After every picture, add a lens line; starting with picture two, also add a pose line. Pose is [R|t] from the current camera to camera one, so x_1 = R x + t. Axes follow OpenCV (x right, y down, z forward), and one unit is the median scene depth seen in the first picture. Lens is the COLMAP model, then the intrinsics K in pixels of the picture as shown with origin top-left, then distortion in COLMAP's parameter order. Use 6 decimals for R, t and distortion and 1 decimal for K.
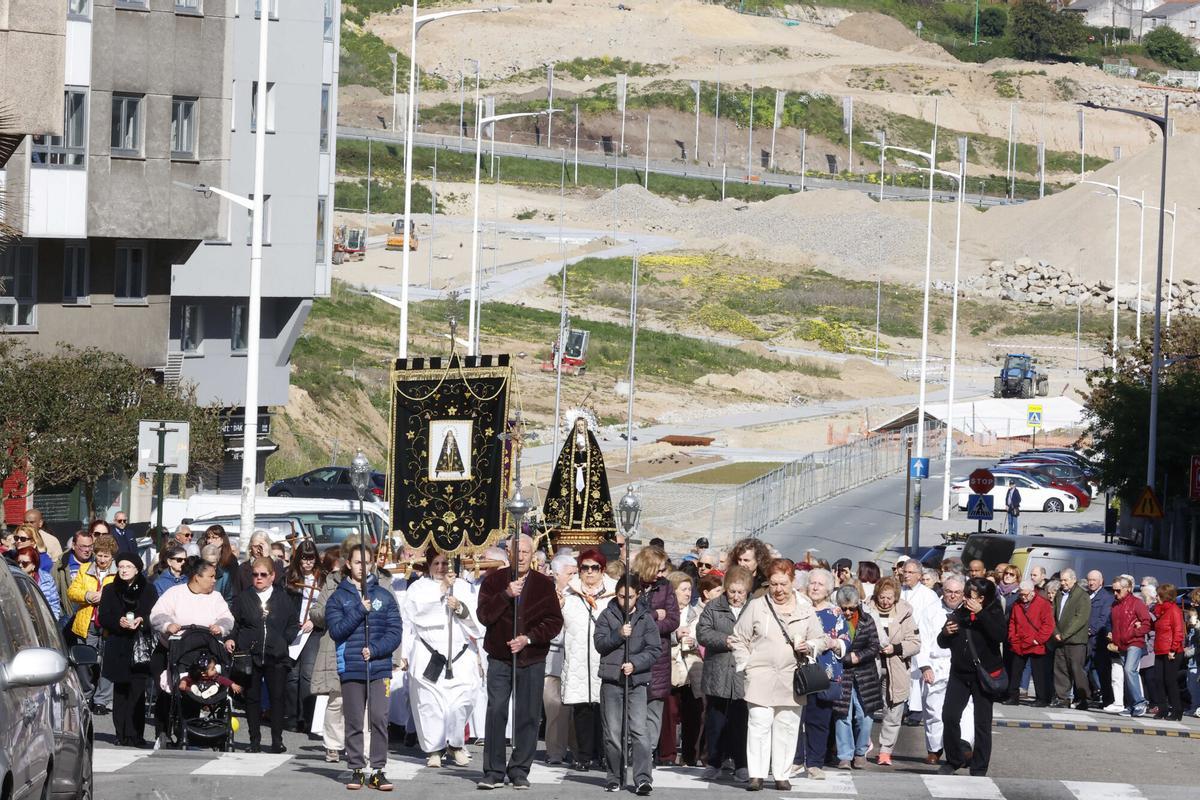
lens RADIAL K [[4366.3, 0, 534.6], [0, 4366.3, 400.2], [0, 0, 1]] dist [0.160053, 5.100359]
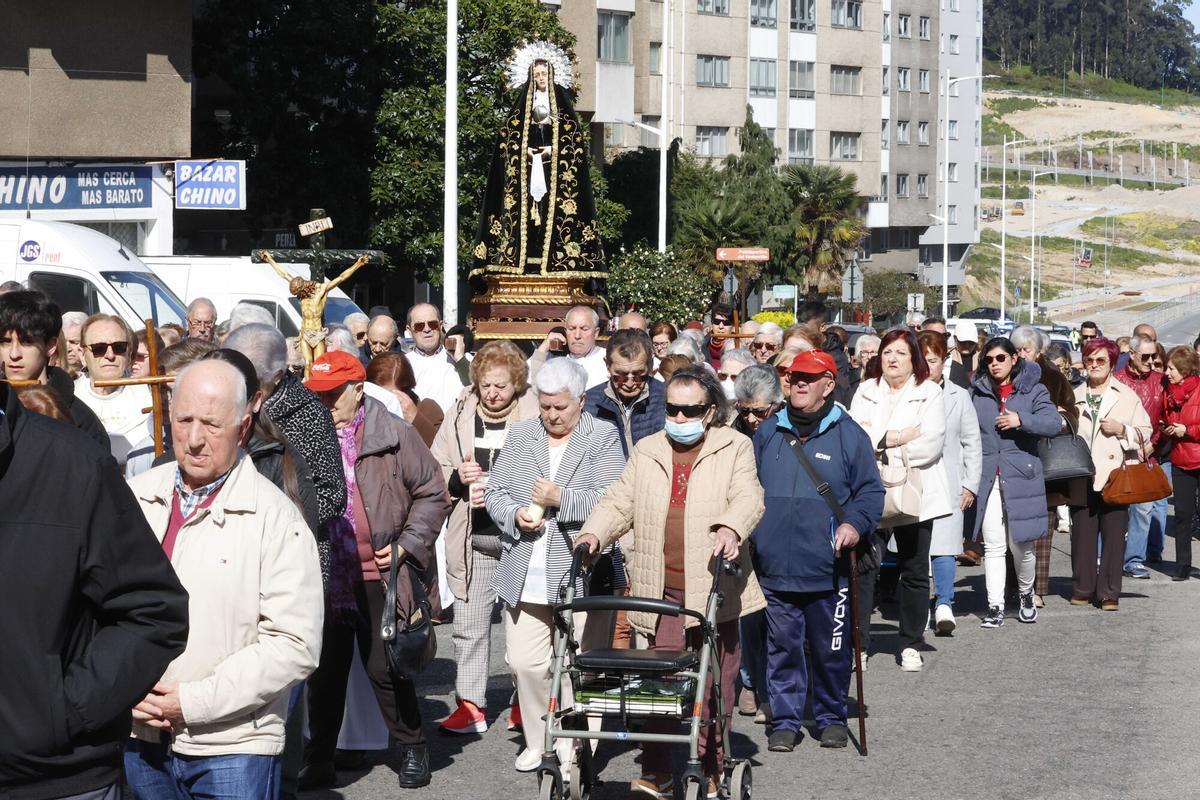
lens RADIAL K [[4935.2, 0, 600.3], [0, 4935.2, 401.7], [0, 0, 1]] dist [-0.490781, -4.043037]
pose [[0.987510, -0.016658, -0.156673, 0.170166], [0.022170, 0.999193, 0.033503, -0.028809], [0.155988, -0.036558, 0.987082, -1.760307]]
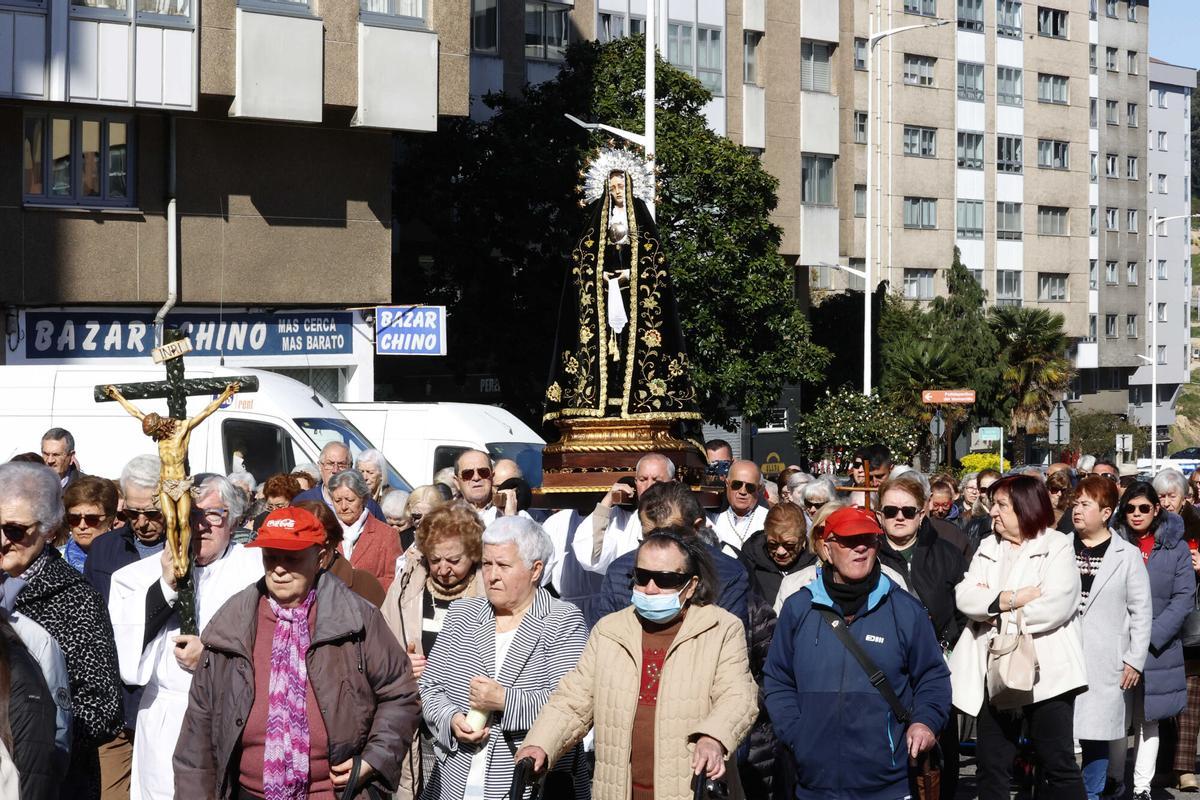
lens RADIAL K [[4705.9, 0, 599.3], [0, 4705.9, 399.1], [0, 0, 1]] dist [-0.129581, -4.574993]
pose [[0.977847, -0.029802, -0.207191, 0.170452], [0.030892, 0.999521, 0.002026, -0.027144], [0.207031, -0.008381, 0.978298, -1.647269]]
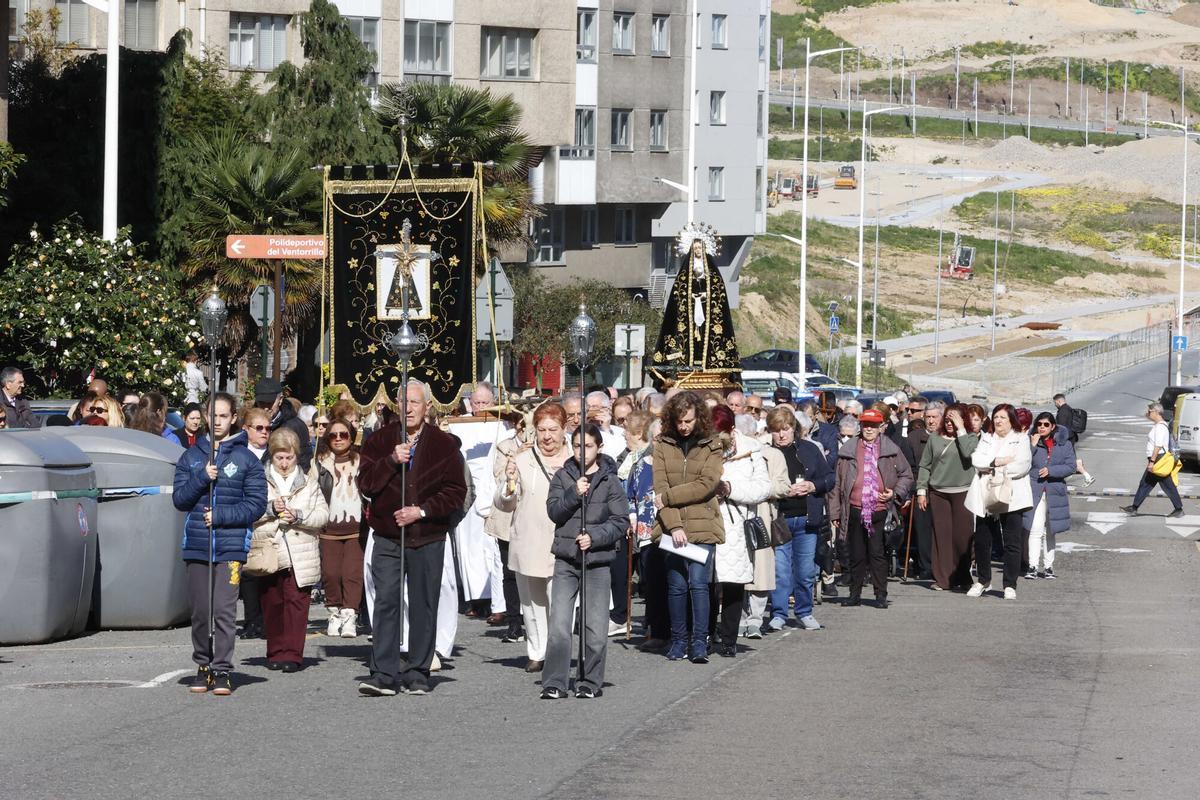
lens RADIAL K [[5880.3, 0, 656.7], [0, 5880.3, 400.8], [0, 0, 1]] dist [0.485315, -10.108238]
pose [[0.992177, -0.012504, -0.124209, 0.145630], [0.015715, 0.999566, 0.024911, -0.015627], [0.123844, -0.026668, 0.991943, -0.876886]]
